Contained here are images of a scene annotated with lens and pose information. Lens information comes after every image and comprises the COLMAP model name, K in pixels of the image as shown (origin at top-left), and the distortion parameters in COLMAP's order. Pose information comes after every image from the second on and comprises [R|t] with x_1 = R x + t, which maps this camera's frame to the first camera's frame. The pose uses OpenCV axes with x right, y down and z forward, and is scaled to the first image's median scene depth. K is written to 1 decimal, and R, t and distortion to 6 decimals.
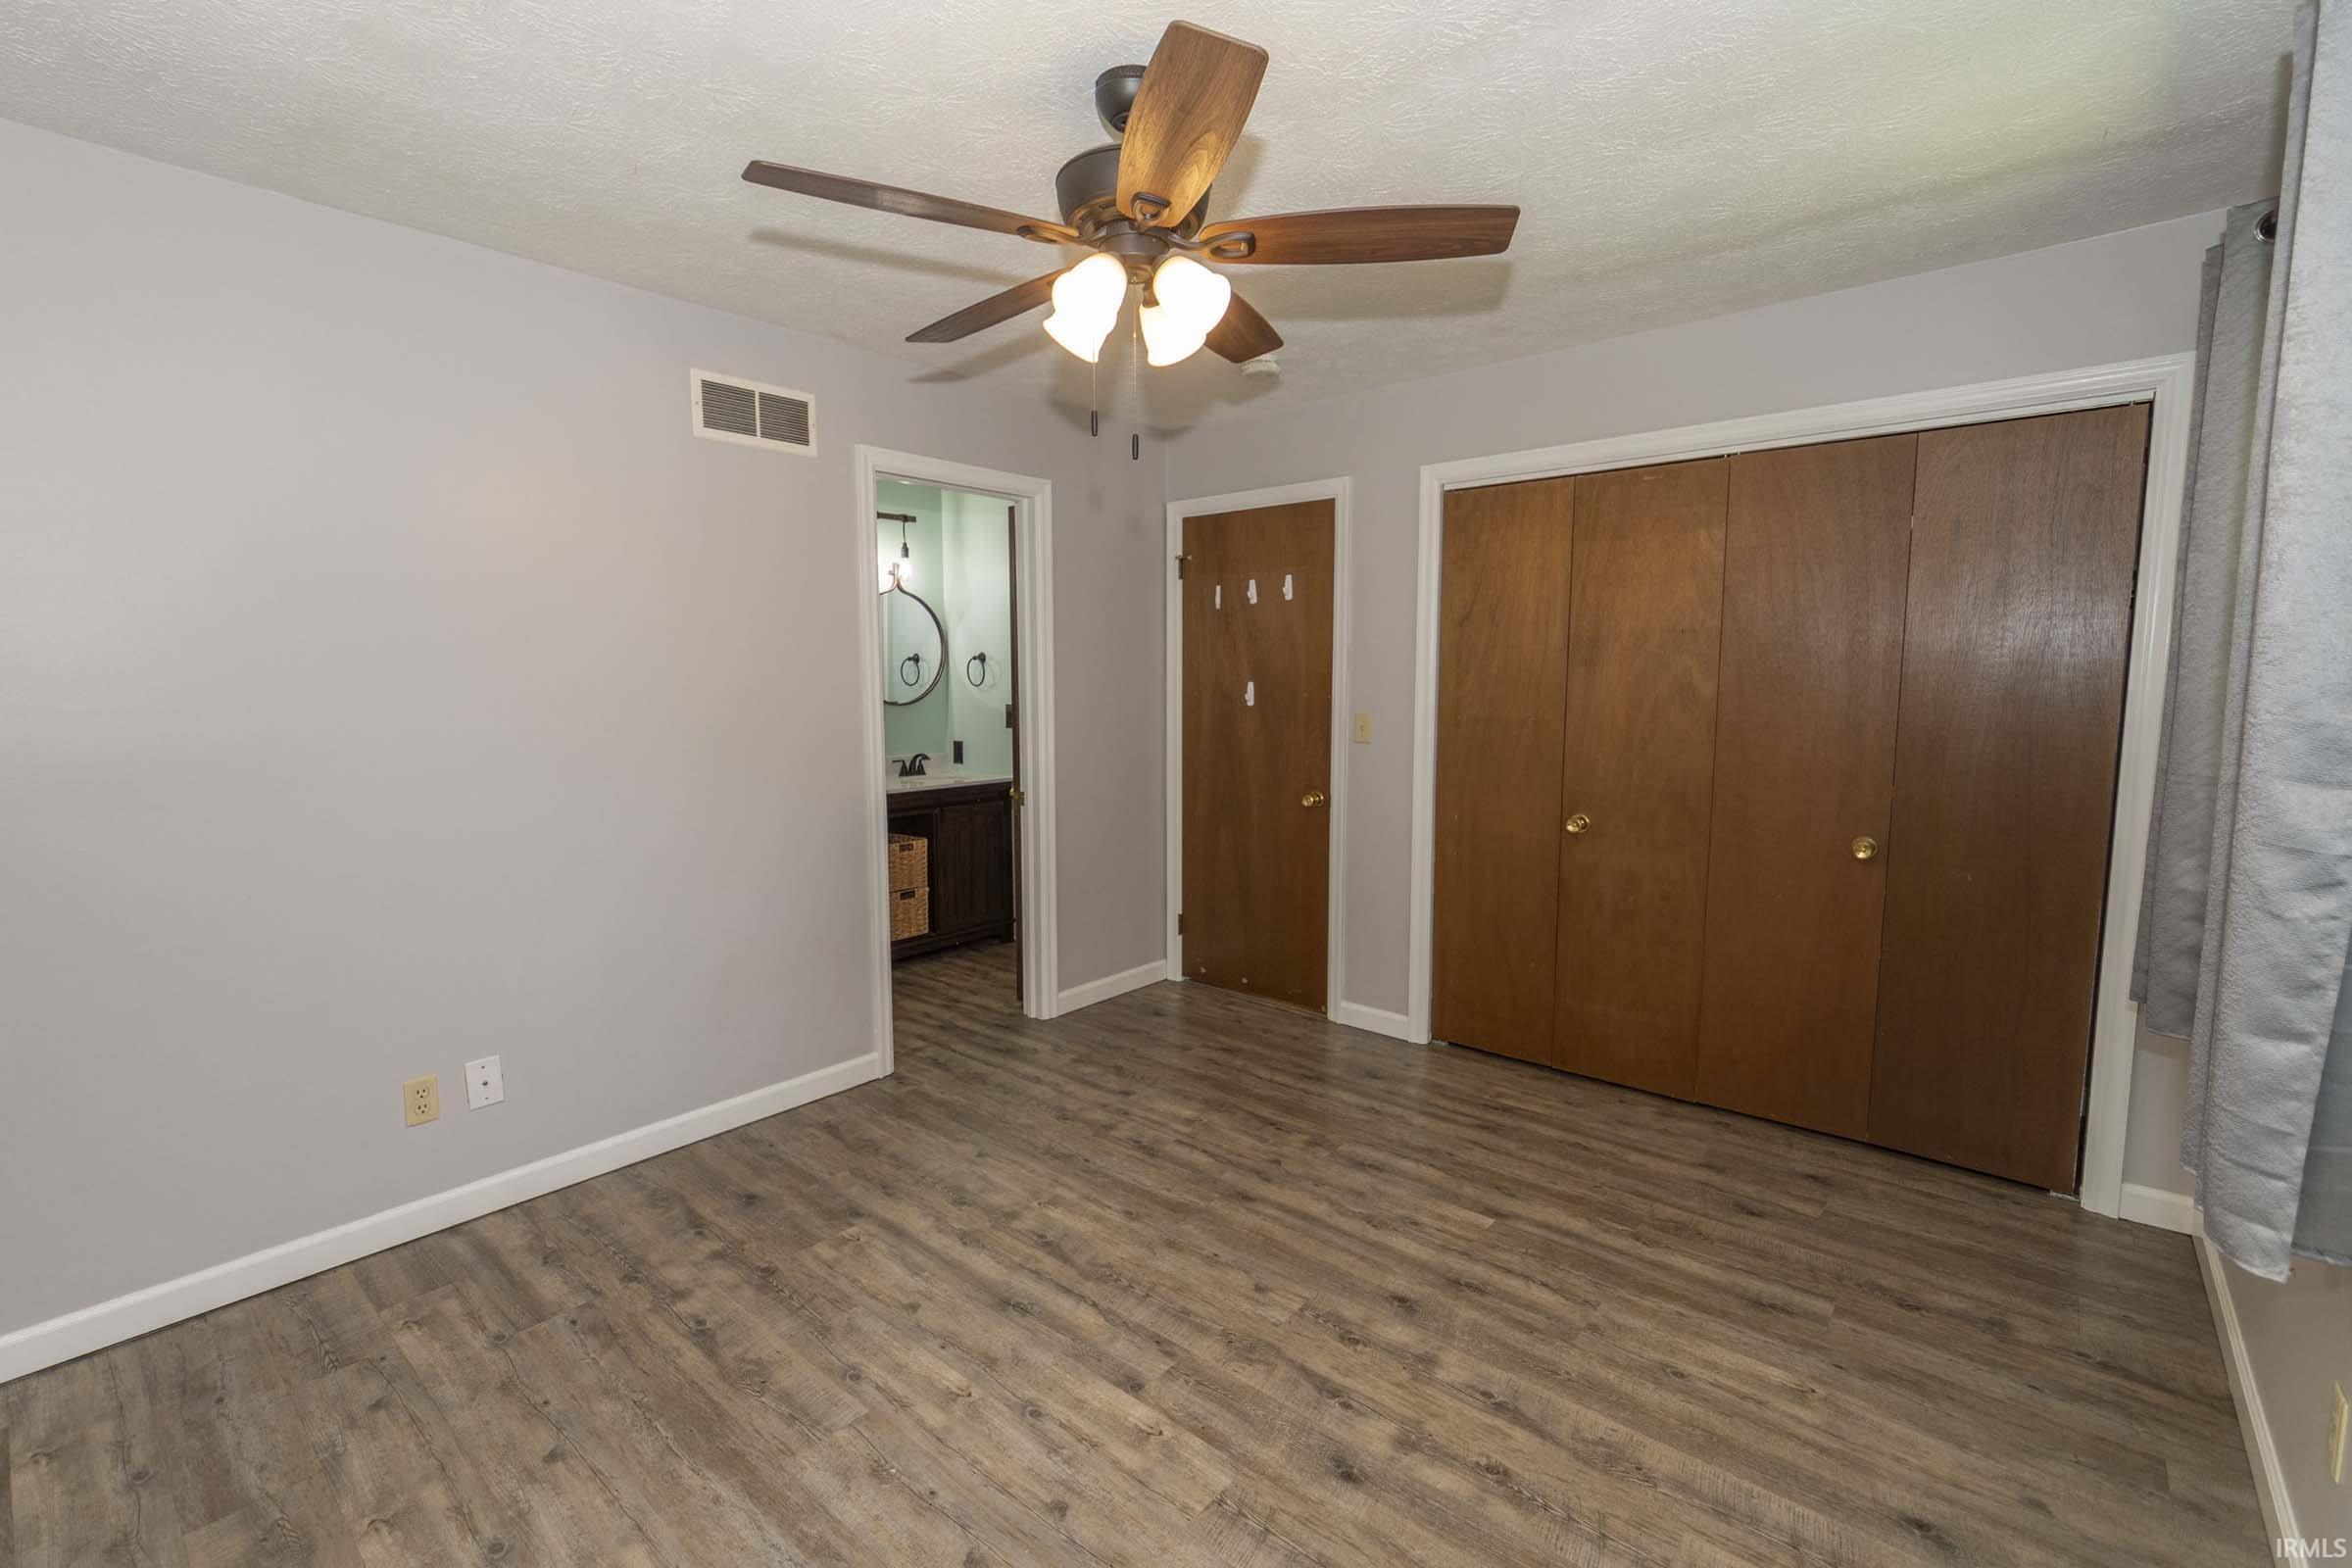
lens RADIAL K [[1044.5, 0, 1145.0], [0, 1044.5, 777.1], [0, 0, 1]] dist [0.013601, -0.003375]
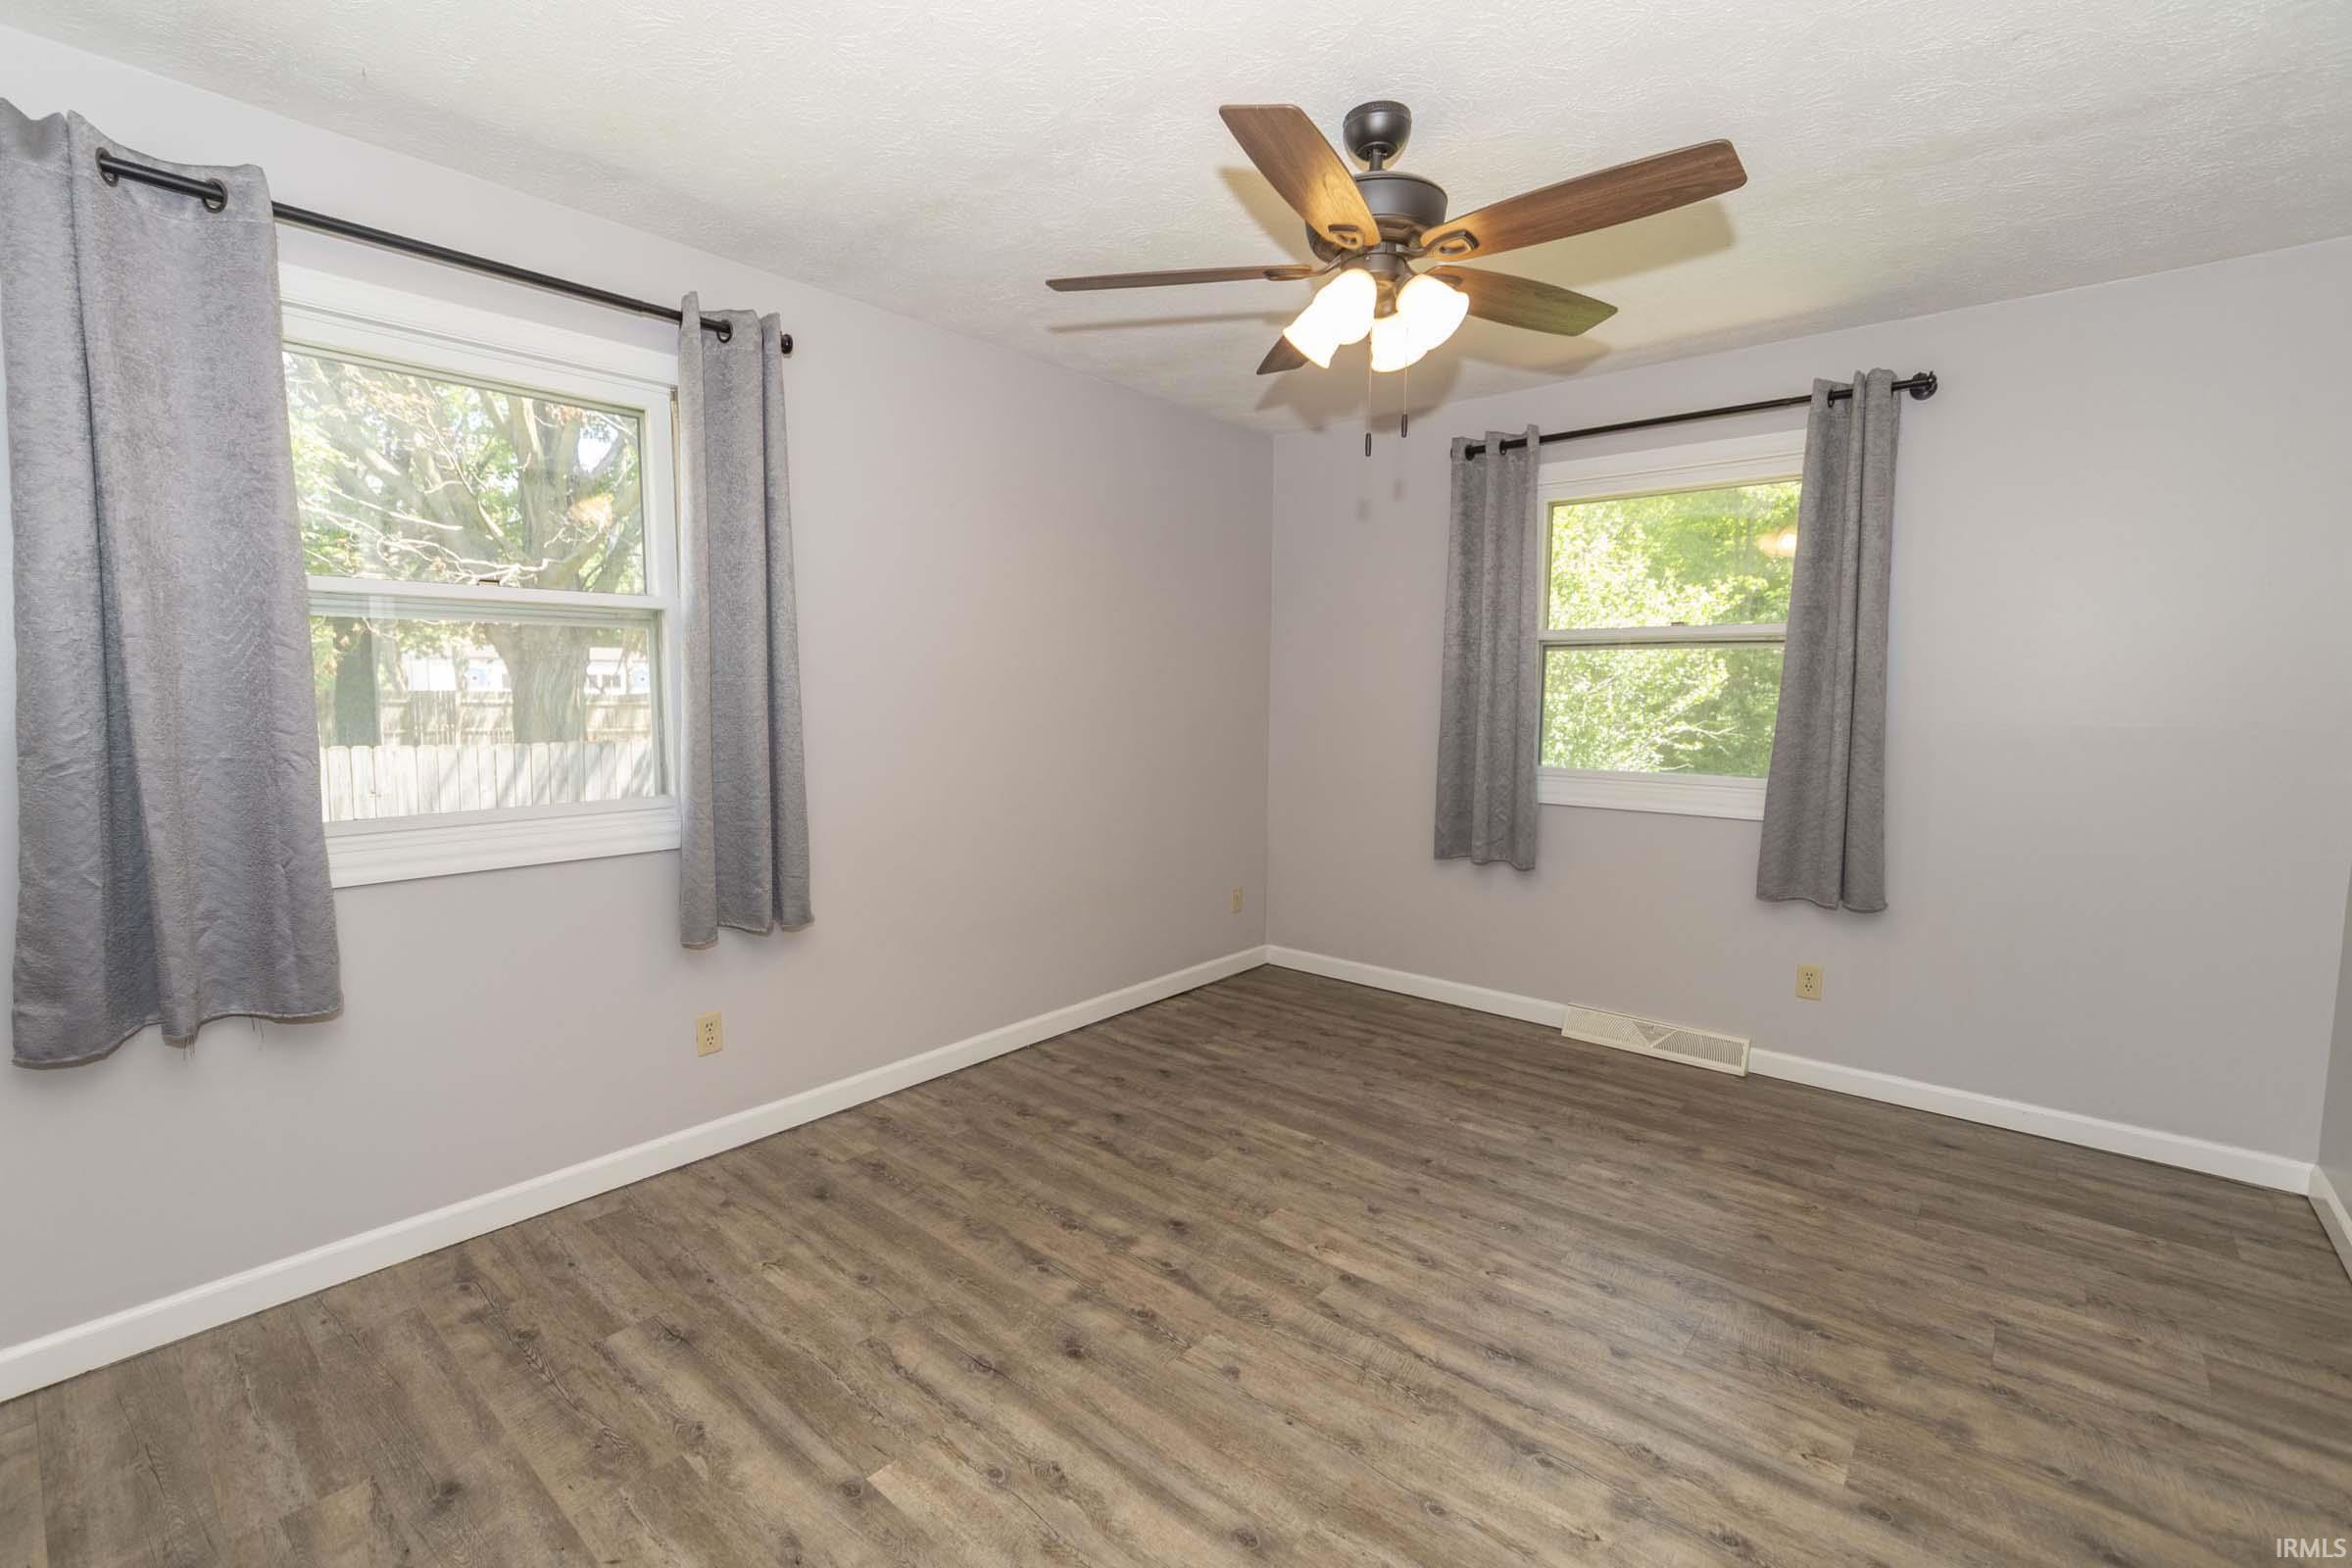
lens RADIAL K [[1036.7, 0, 1176.0], [0, 1036.7, 784.0], [0, 0, 1]] dist [0.011663, -0.000663]
pose [[-0.999714, -0.002285, -0.023787, 0.168517], [-0.007031, 0.979478, 0.201427, -0.140156], [0.022838, 0.201537, -0.979215, 1.645578]]
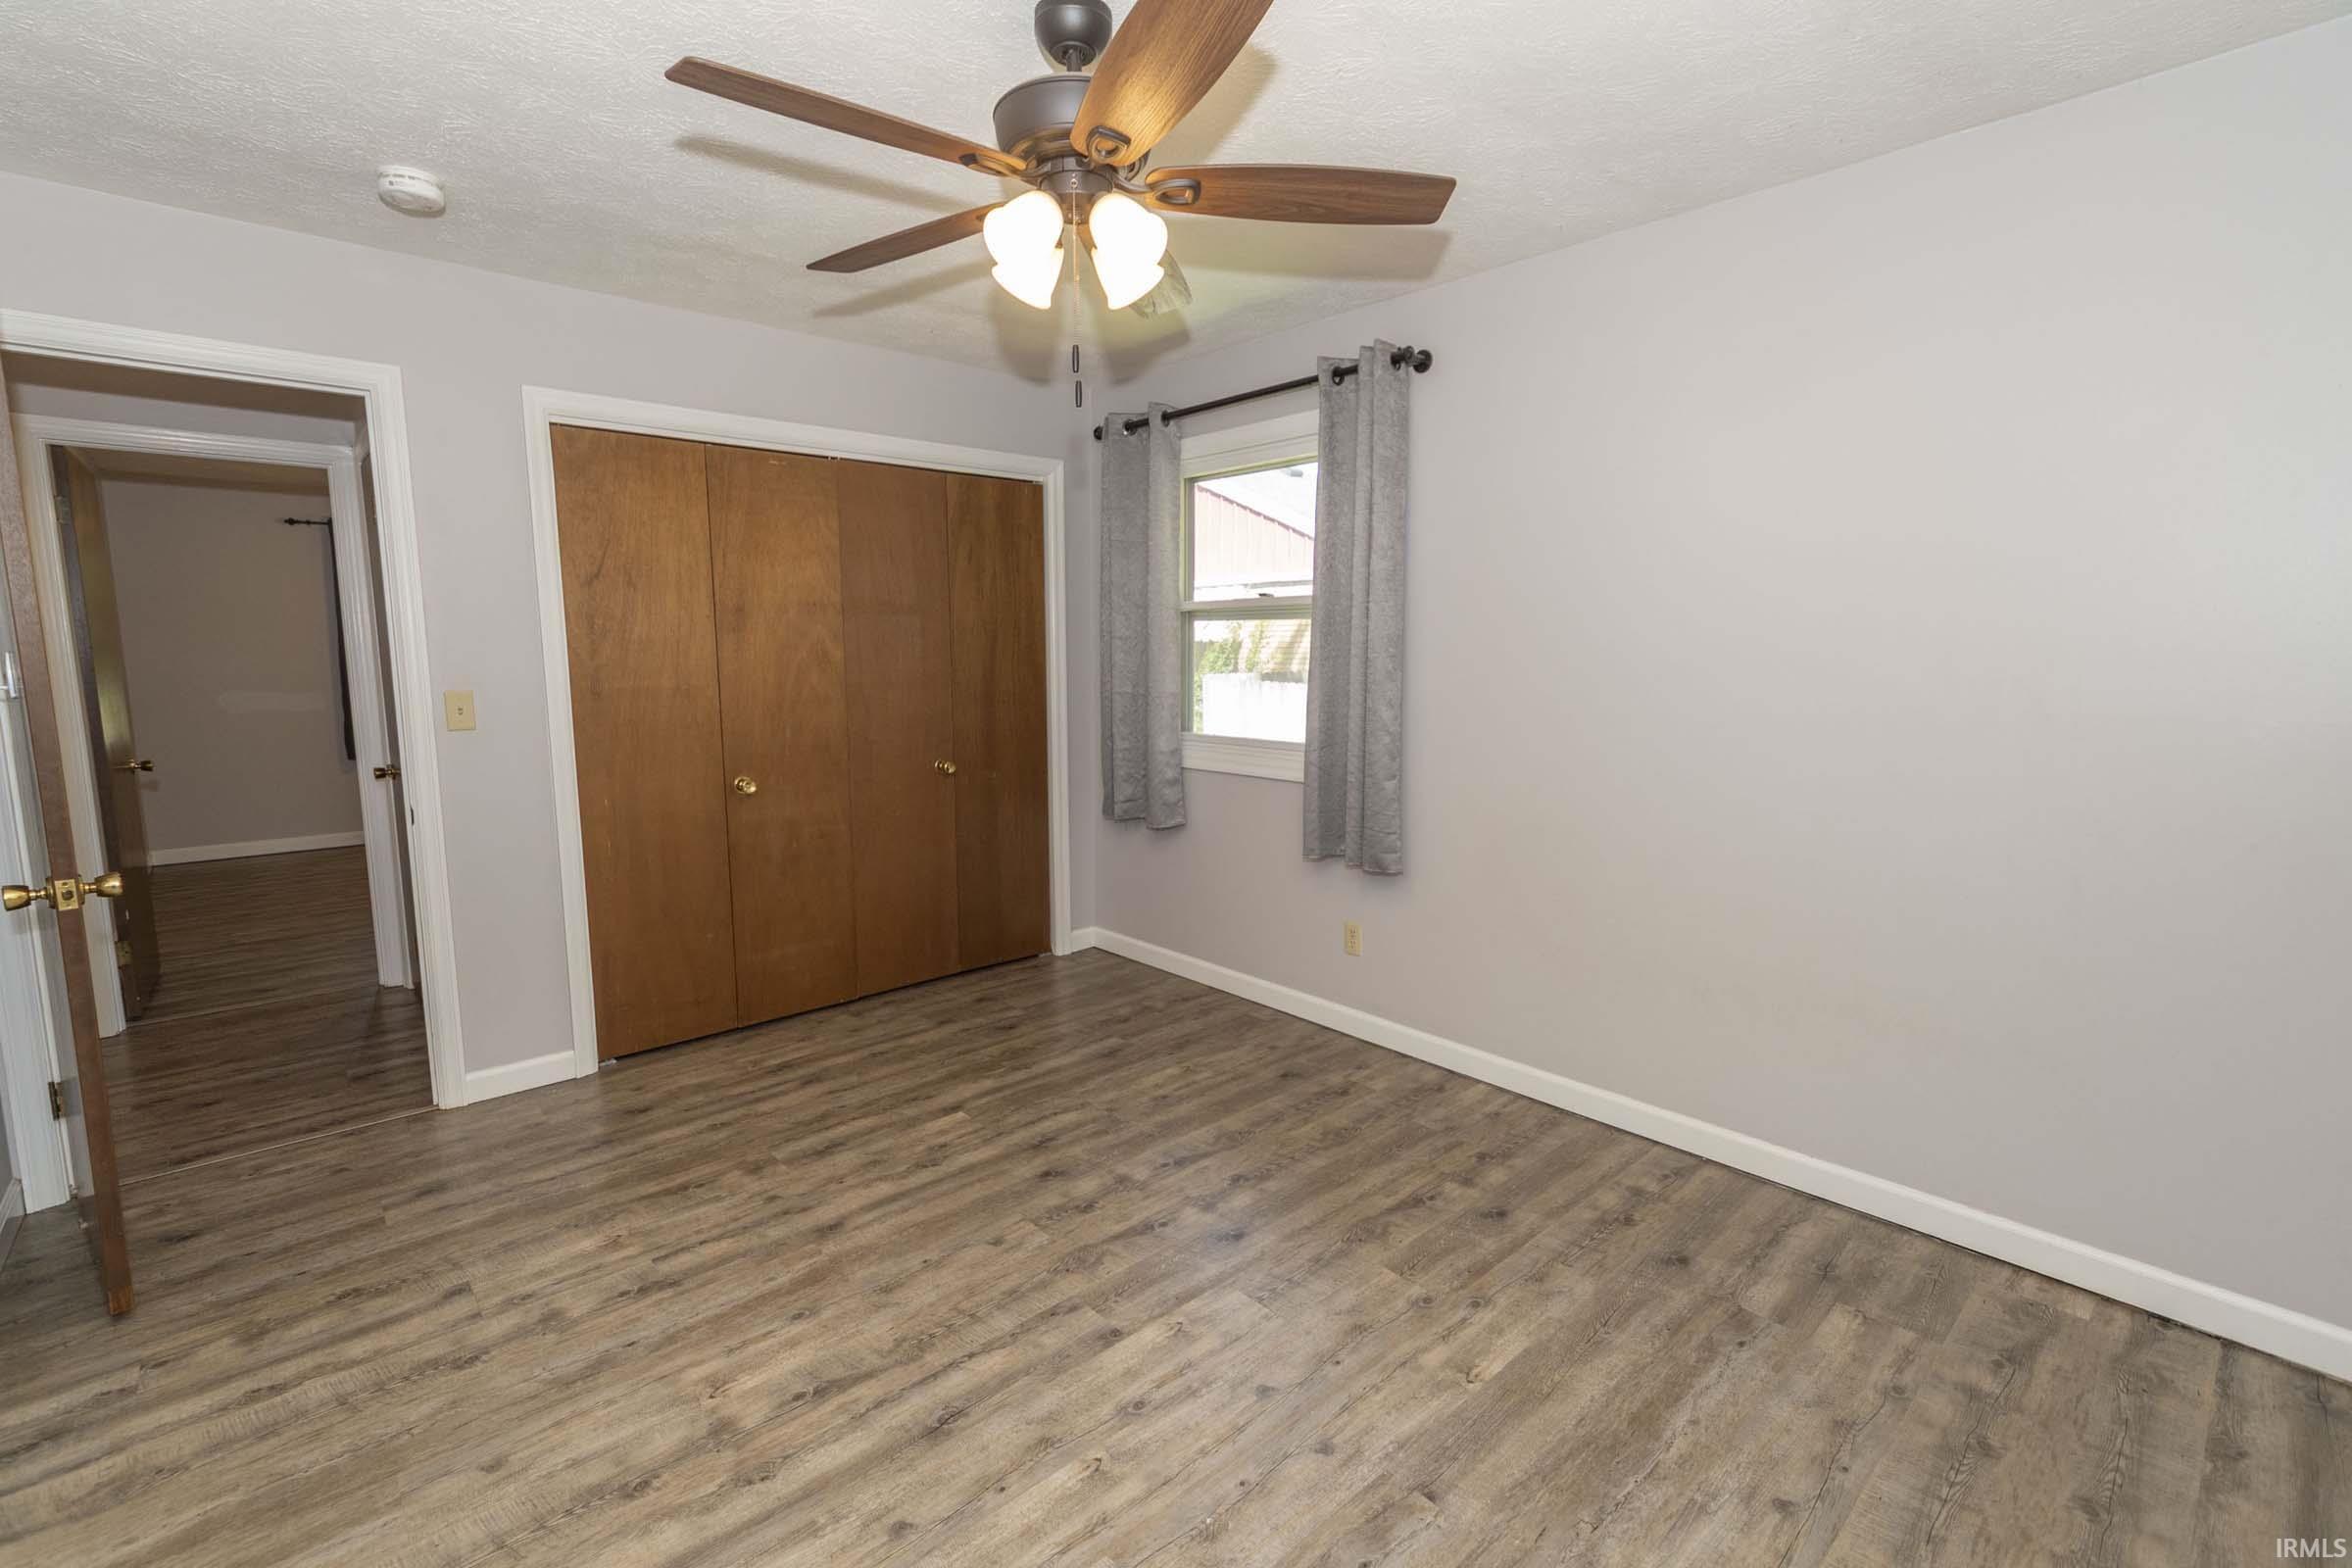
lens RADIAL K [[1044.5, 0, 1145.0], [0, 1044.5, 777.1], [0, 0, 1]] dist [0.013601, -0.003375]
pose [[0.122086, -0.120173, 0.985217, -0.776698], [0.103373, 0.988784, 0.107799, -0.047878], [-0.987122, 0.088684, 0.133140, 0.651154]]
